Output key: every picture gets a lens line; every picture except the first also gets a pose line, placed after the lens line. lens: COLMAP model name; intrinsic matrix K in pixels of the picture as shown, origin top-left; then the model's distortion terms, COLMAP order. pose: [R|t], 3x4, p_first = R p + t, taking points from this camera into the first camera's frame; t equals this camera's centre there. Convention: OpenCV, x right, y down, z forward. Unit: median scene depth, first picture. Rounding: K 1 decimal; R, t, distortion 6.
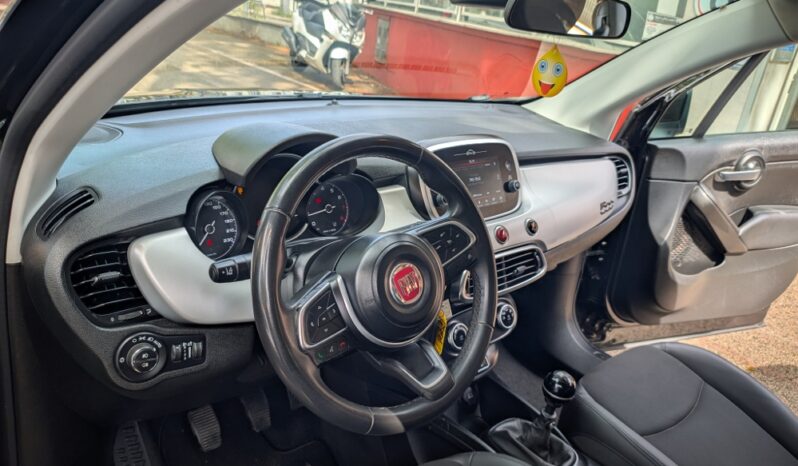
lens RADIAL K [[581.5, 0, 397.4], [0, 581.5, 234.8], [0, 0, 1]] dist [-0.009785, -0.003964]
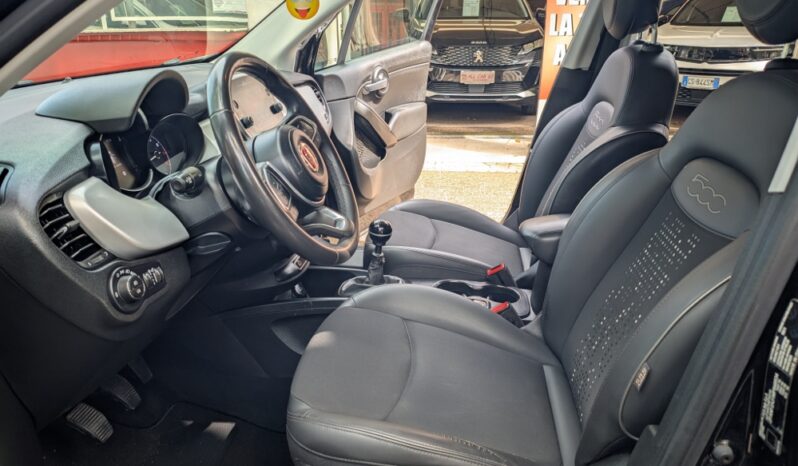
lens RADIAL K [[581.5, 0, 394.4], [0, 581.5, 229.5], [0, 0, 1]] dist [-0.009785, -0.003964]
pose [[0.743493, -0.345117, 0.572811, -0.250976], [0.339981, 0.932662, 0.120641, 0.056569], [-0.575874, 0.105049, 0.810761, -0.063435]]
